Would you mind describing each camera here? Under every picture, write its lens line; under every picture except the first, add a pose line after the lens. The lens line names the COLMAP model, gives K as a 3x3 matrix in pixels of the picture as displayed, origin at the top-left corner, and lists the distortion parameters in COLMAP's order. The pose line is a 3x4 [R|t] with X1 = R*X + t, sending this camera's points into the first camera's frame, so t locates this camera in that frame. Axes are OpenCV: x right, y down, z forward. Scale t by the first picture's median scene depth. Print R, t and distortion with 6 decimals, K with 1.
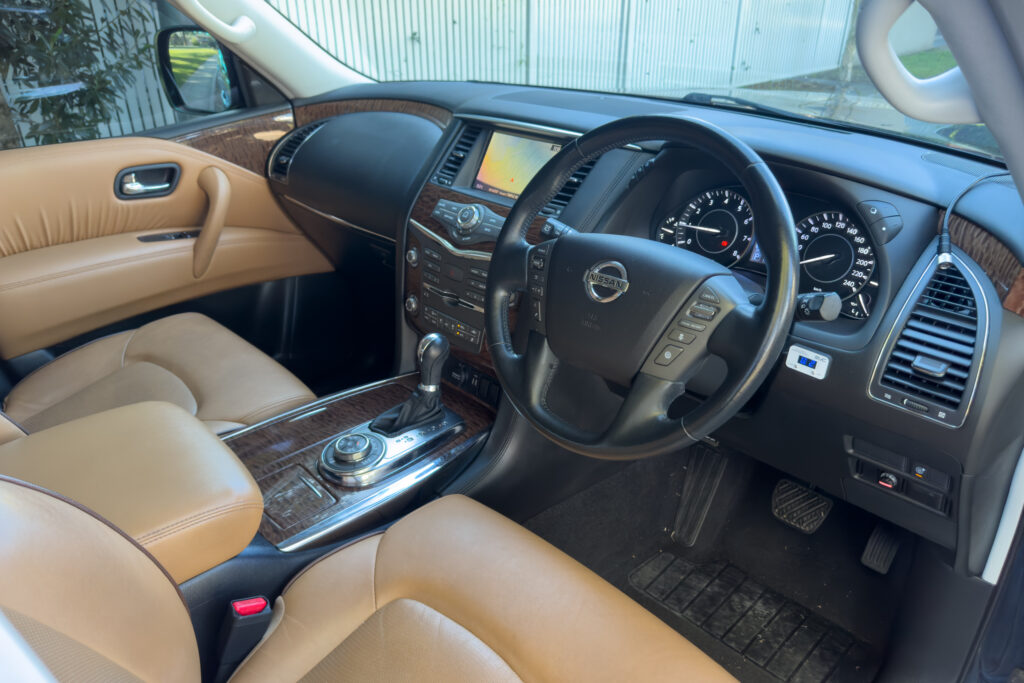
lens RADIAL K [[682.7, 0, 507.4], [0, 682.7, 337.3], [0, 0, 1]] dist [0.123915, -0.312078]
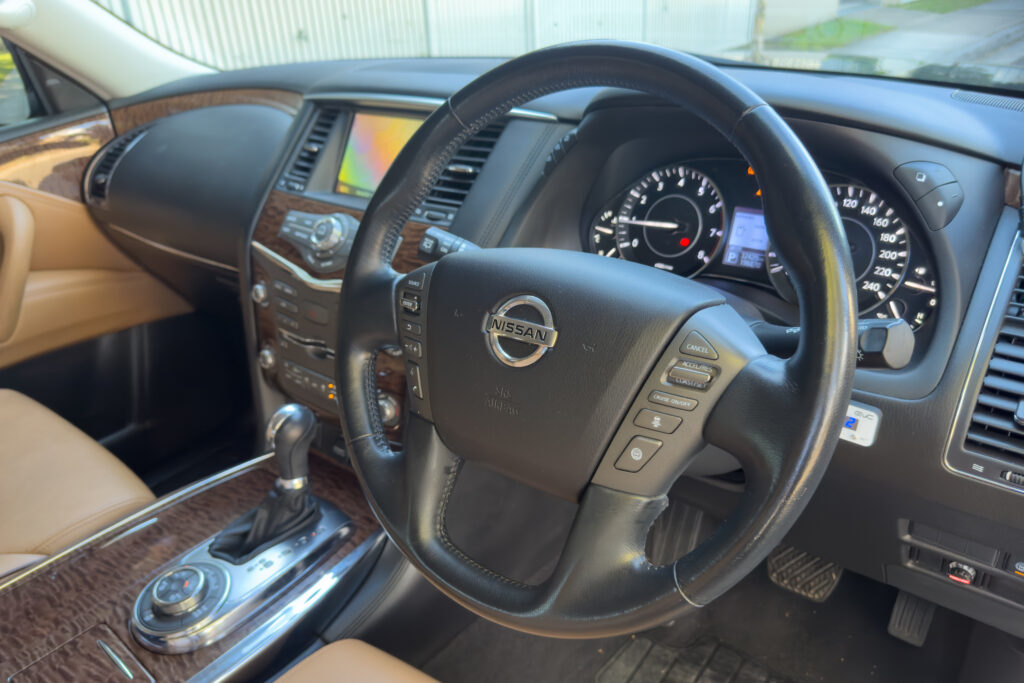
lens RADIAL K [[691.6, 0, 512.0], [0, 691.6, 341.5], [0, 0, 1]] dist [0.056577, -0.127374]
pose [[0.990295, -0.101017, 0.095448, 0.056528], [0.100700, 0.994883, 0.008150, -0.054756], [-0.095783, 0.001541, 0.995401, 0.288003]]
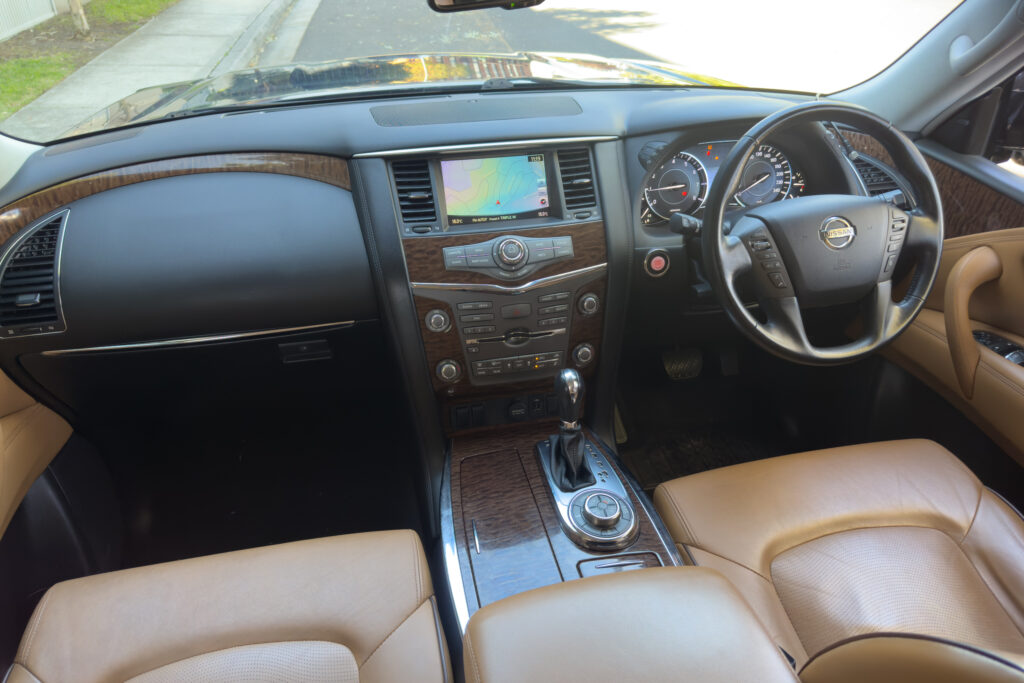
lens RADIAL K [[691.6, 0, 512.0], [0, 691.6, 341.5], [0, 0, 1]] dist [0.056577, -0.127374]
pose [[0.541003, -0.449353, 0.710913, -0.850789], [0.390373, 0.882891, 0.260984, -0.337097], [-0.744932, 0.136328, 0.653063, 0.415450]]
